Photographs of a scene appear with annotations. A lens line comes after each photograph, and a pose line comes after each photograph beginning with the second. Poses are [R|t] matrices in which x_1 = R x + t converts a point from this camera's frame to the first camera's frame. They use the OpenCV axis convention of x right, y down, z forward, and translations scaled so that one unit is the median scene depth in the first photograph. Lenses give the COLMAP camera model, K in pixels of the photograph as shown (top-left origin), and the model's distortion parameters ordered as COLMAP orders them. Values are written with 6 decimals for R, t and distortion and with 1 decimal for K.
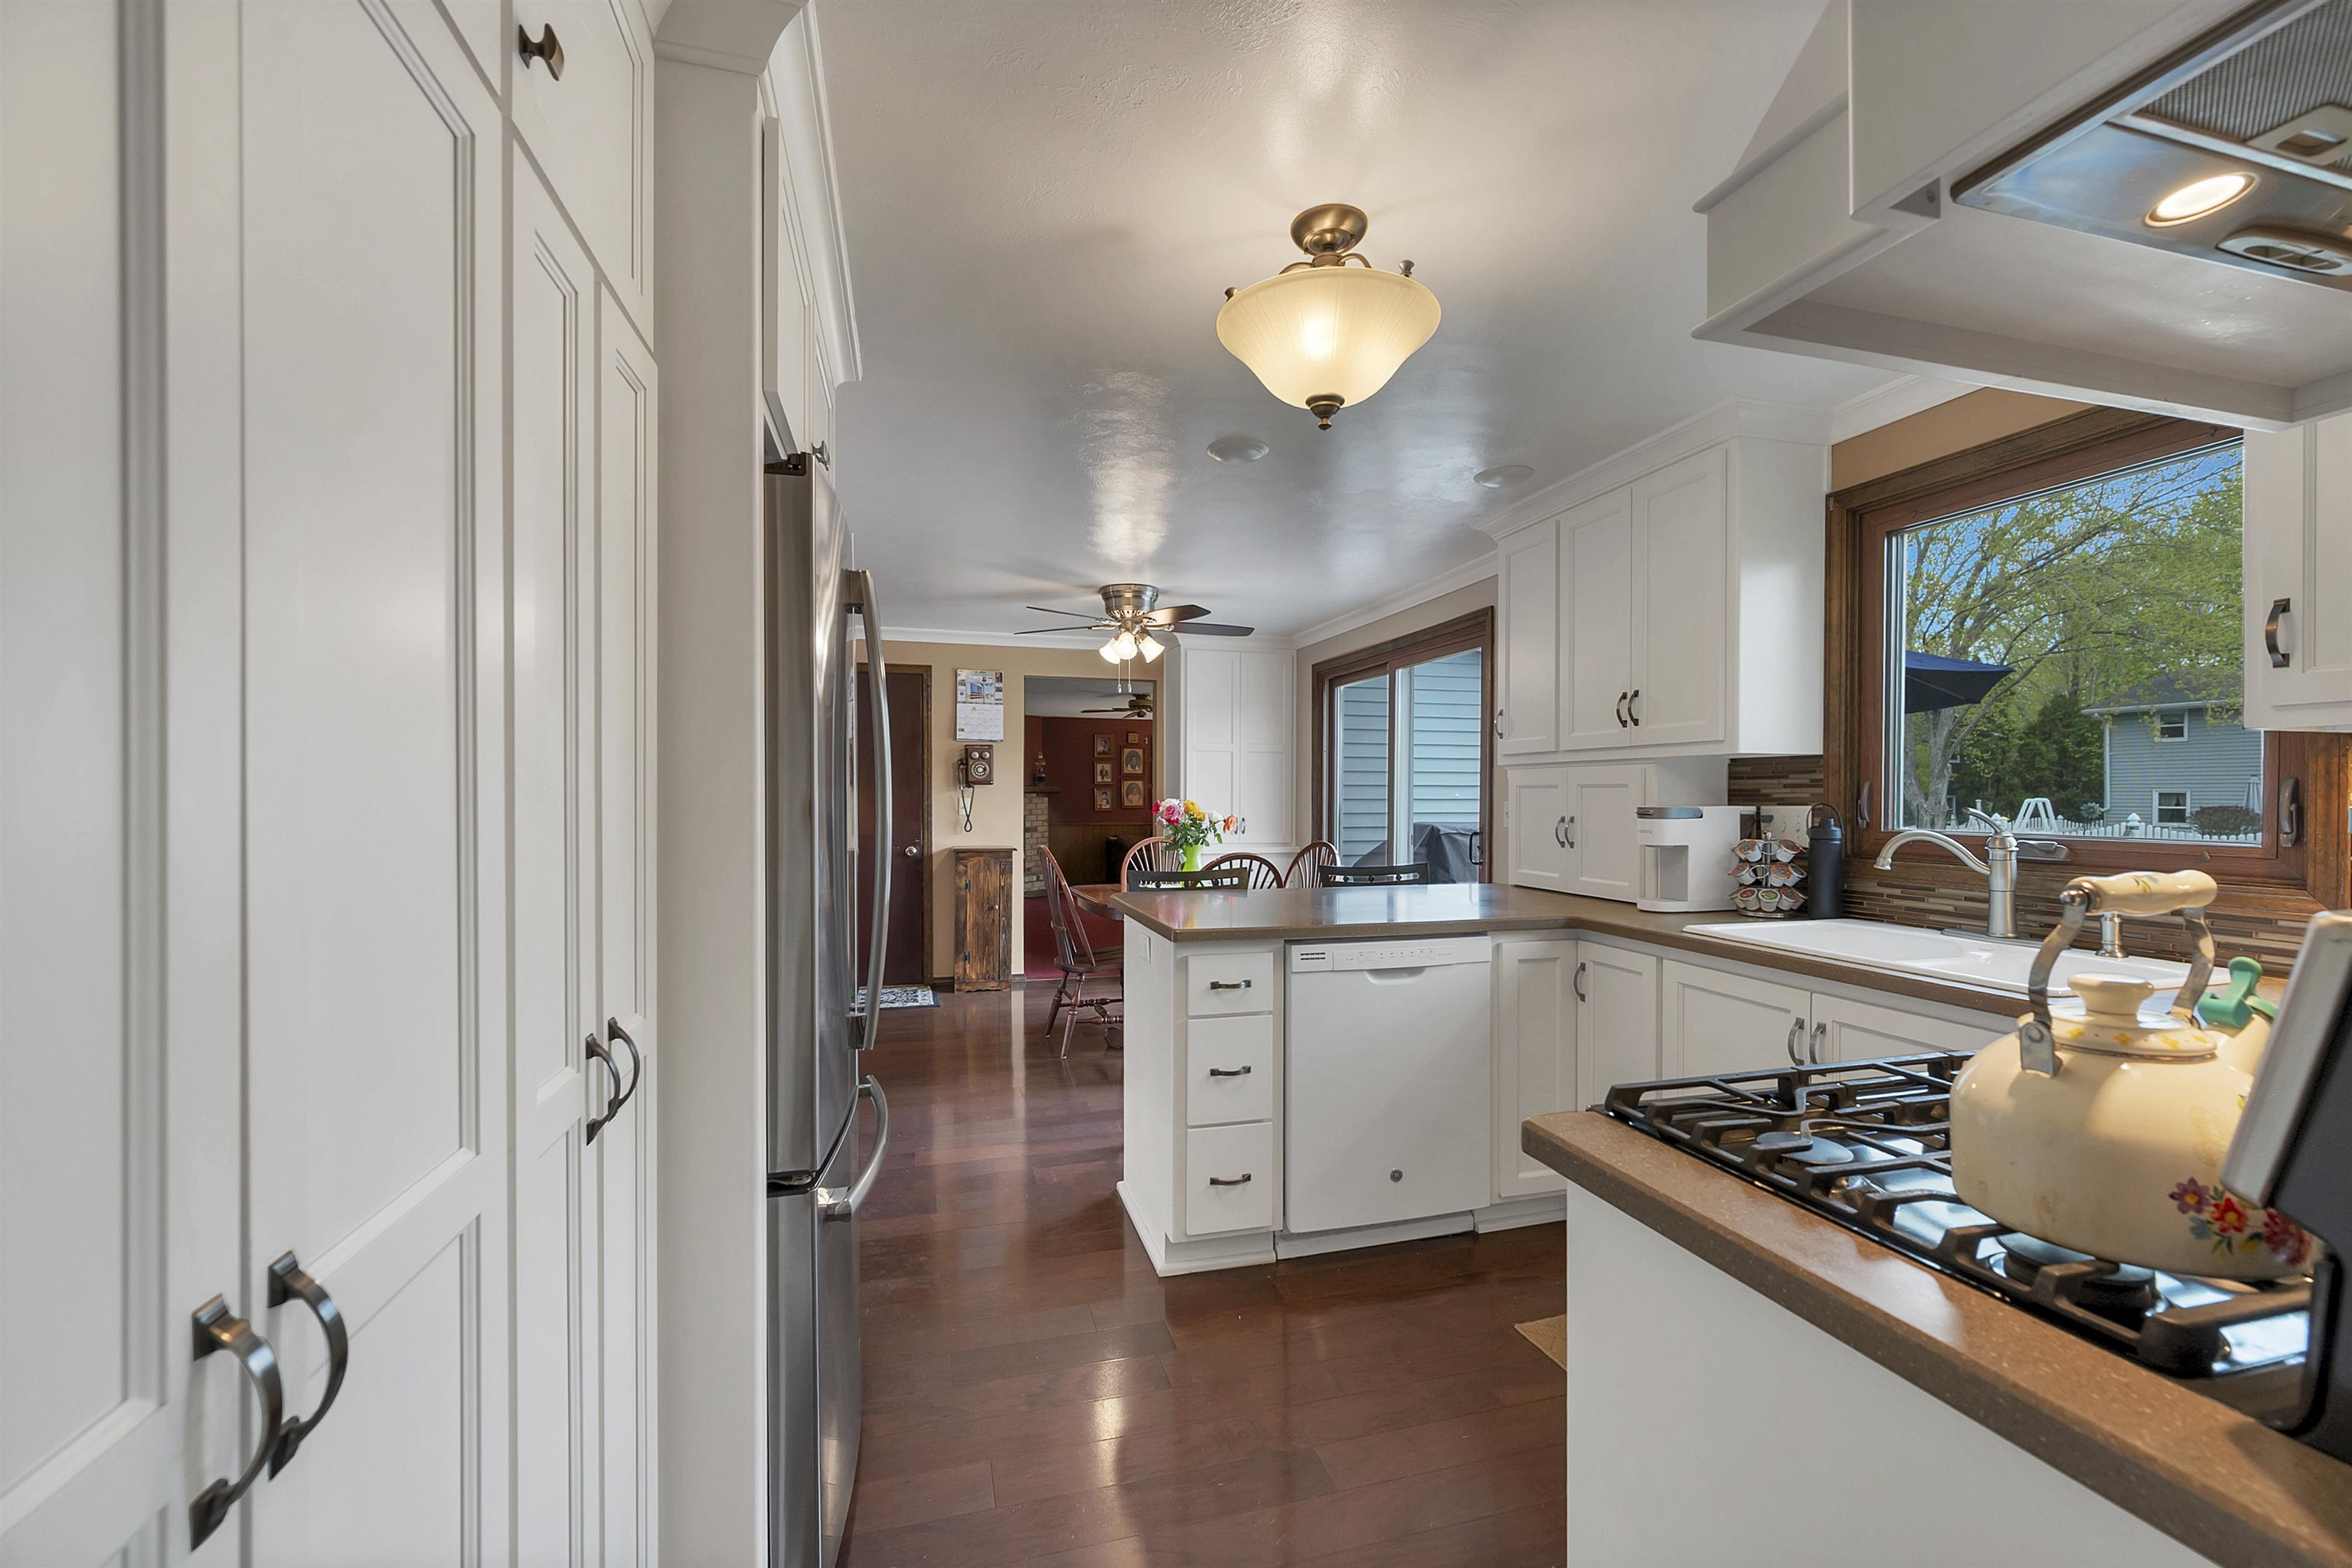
lens RADIAL K [[955.8, 0, 1189.9], [0, 955.8, 802.9], [0, 0, 1]] dist [-0.002567, -0.000164]
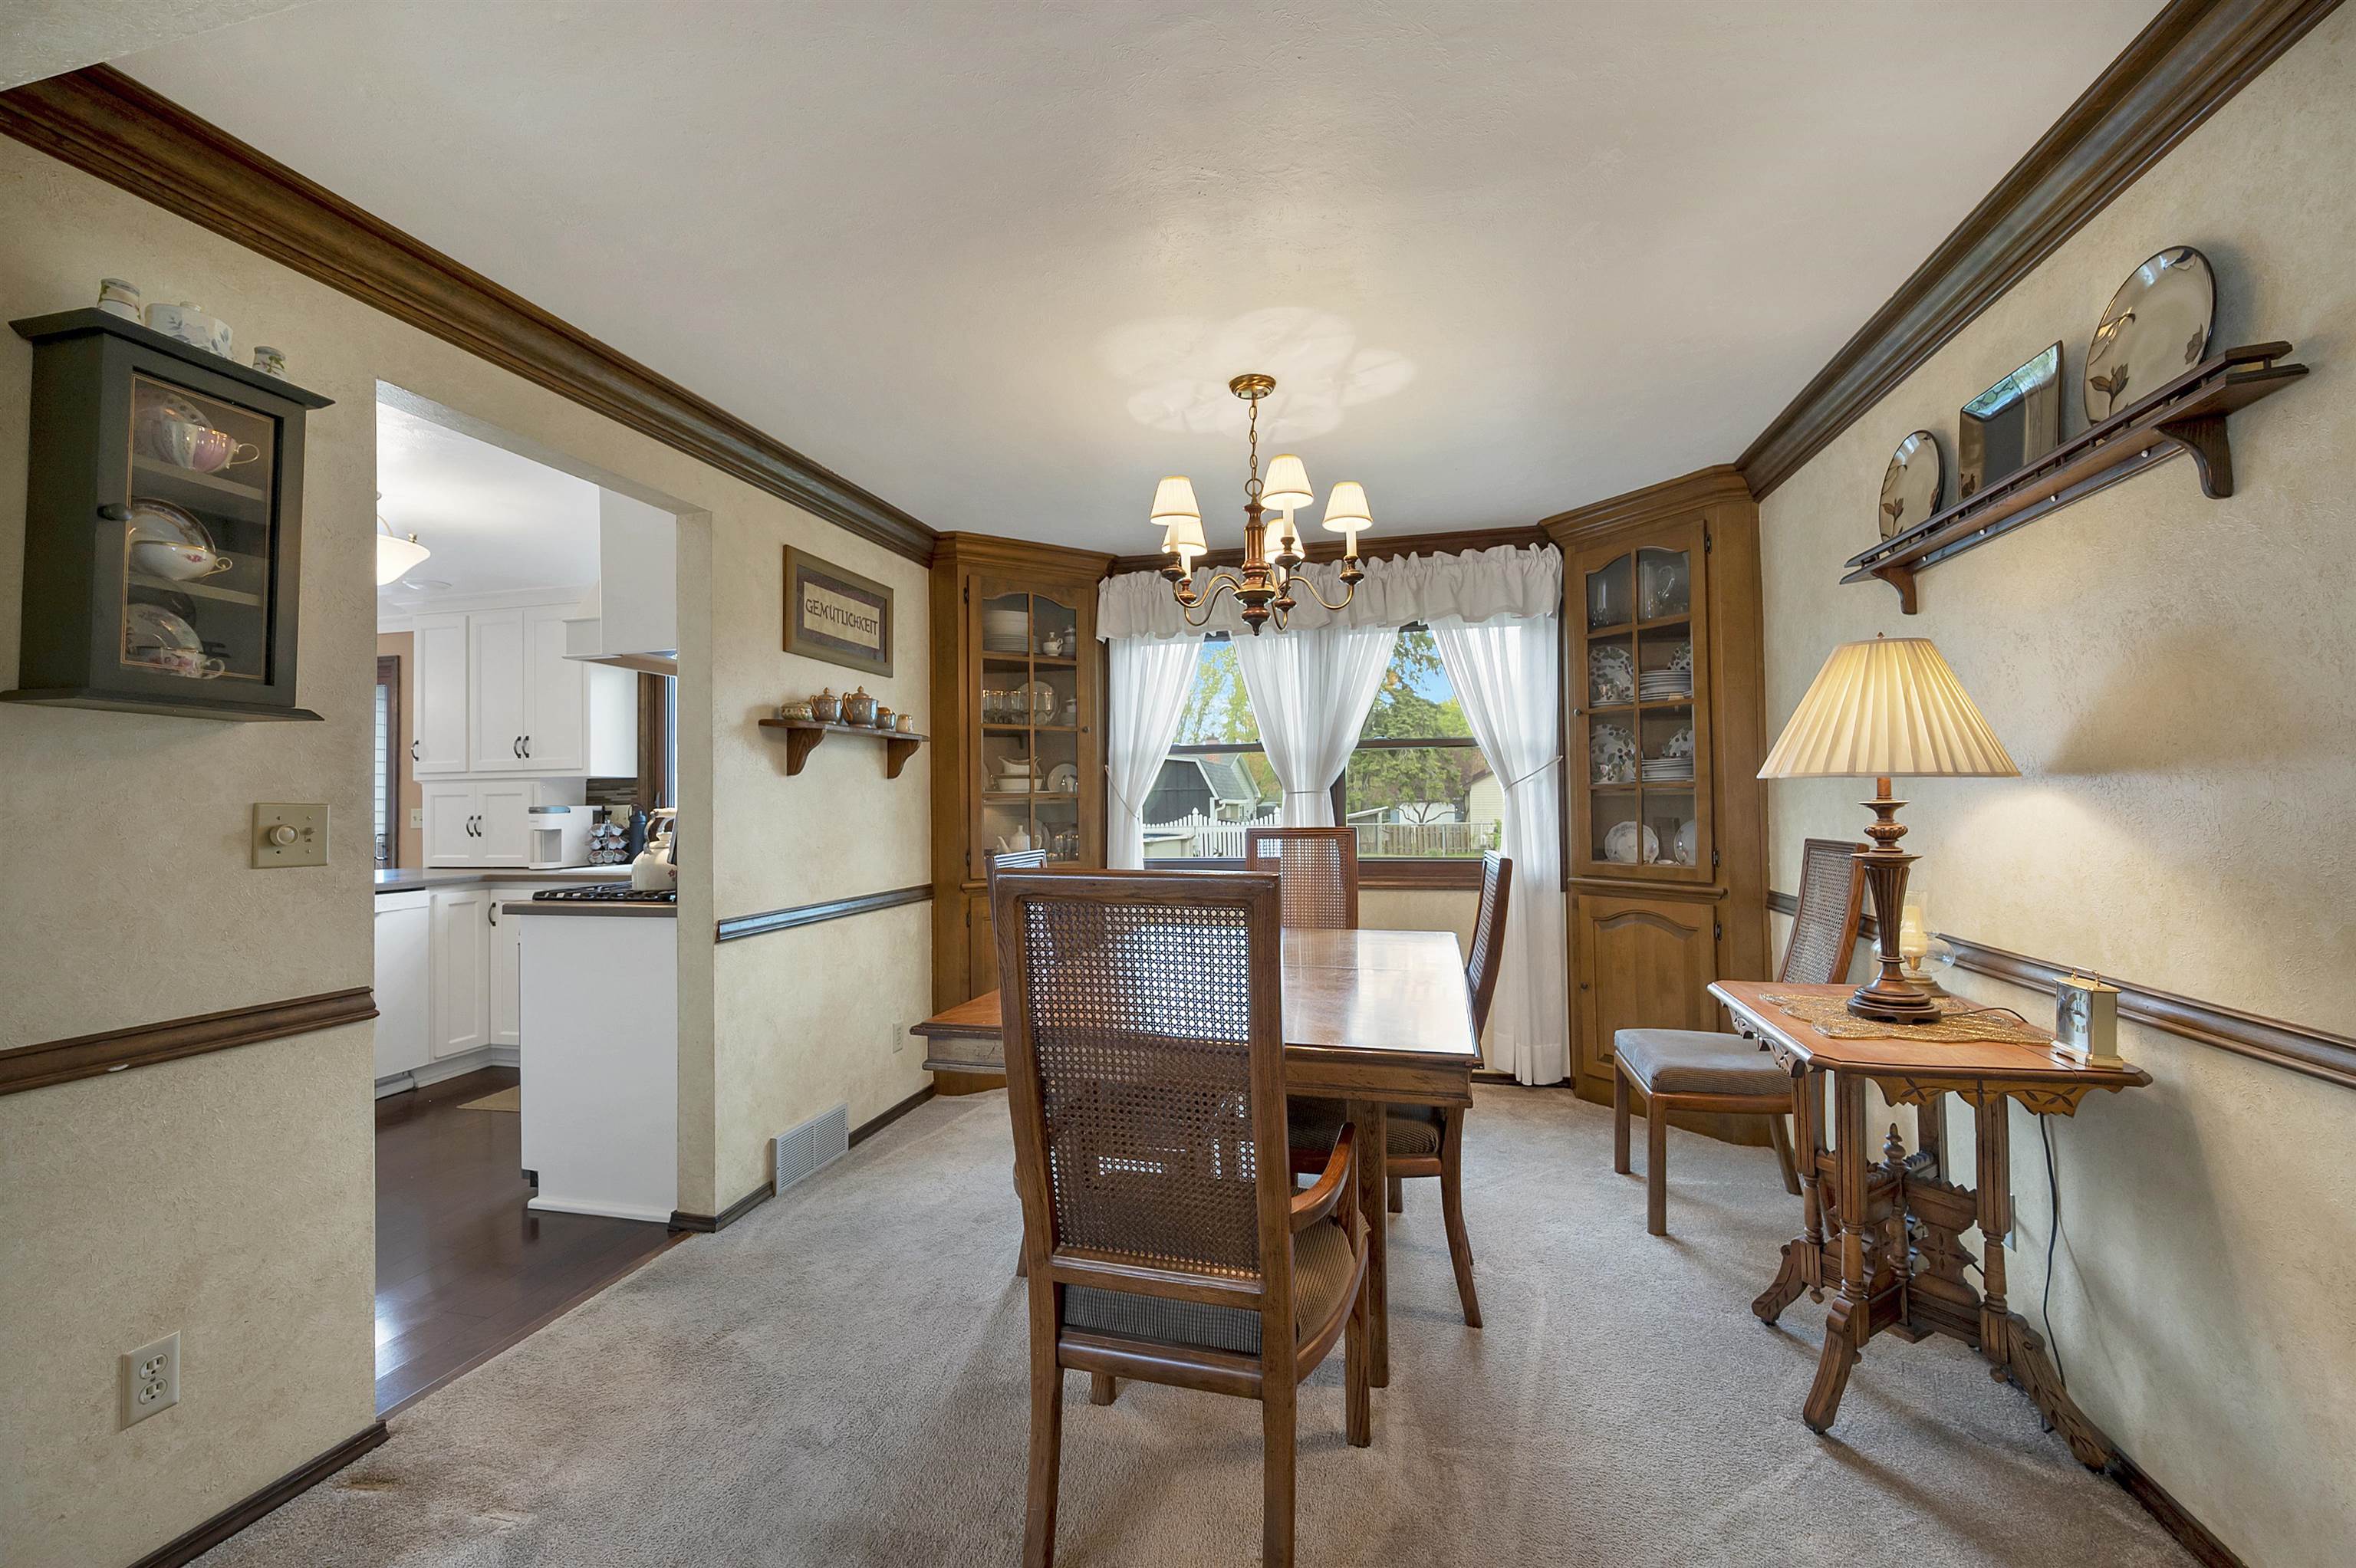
lens RADIAL K [[958.3, 0, 1178.9], [0, 958.3, 787.4], [0, 0, 1]] dist [-0.001529, -0.000421]
pose [[0.493945, 0.006840, 0.869466, -0.435514], [0.021704, 0.999560, -0.020194, 0.029427], [-0.869222, 0.028845, 0.493580, -0.832067]]
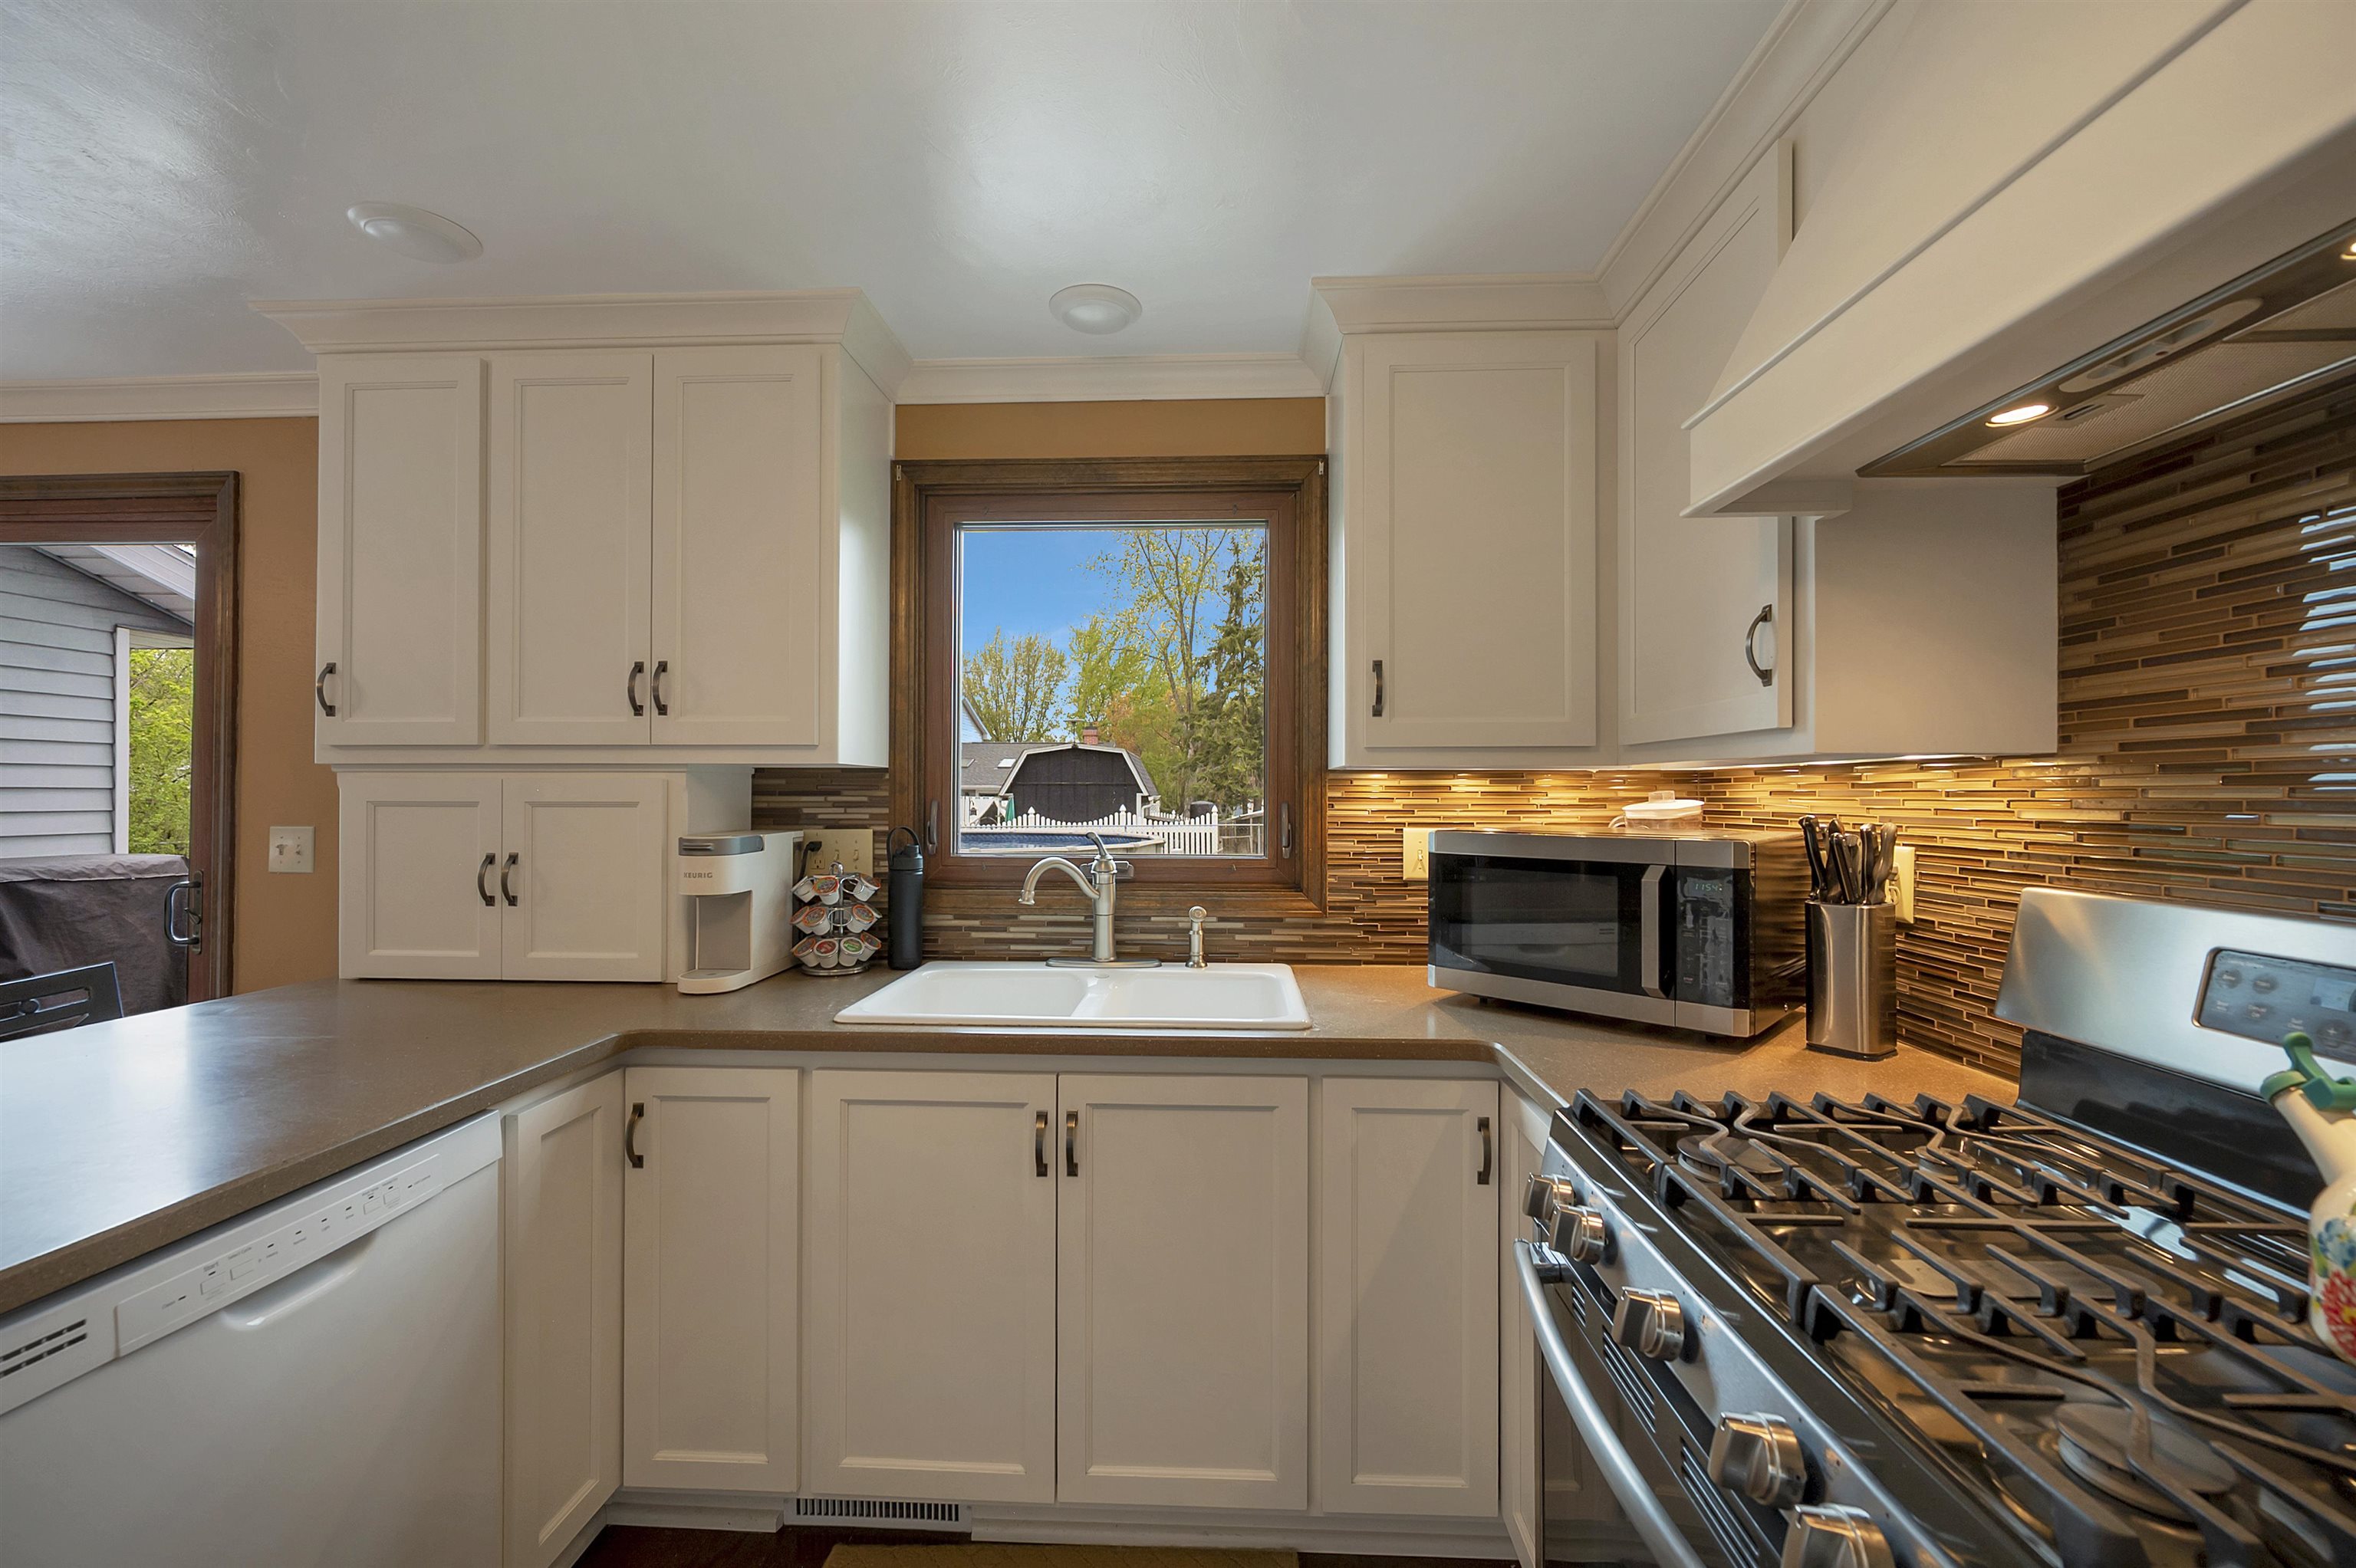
lens RADIAL K [[958.3, 0, 1178.9], [0, 958.3, 787.4], [0, 0, 1]] dist [-0.001529, -0.000421]
pose [[0.312968, 0.007053, 0.949737, -0.055453], [0.006384, 0.999934, -0.009530, -0.023429], [-0.949742, 0.009046, 0.312903, 0.487831]]
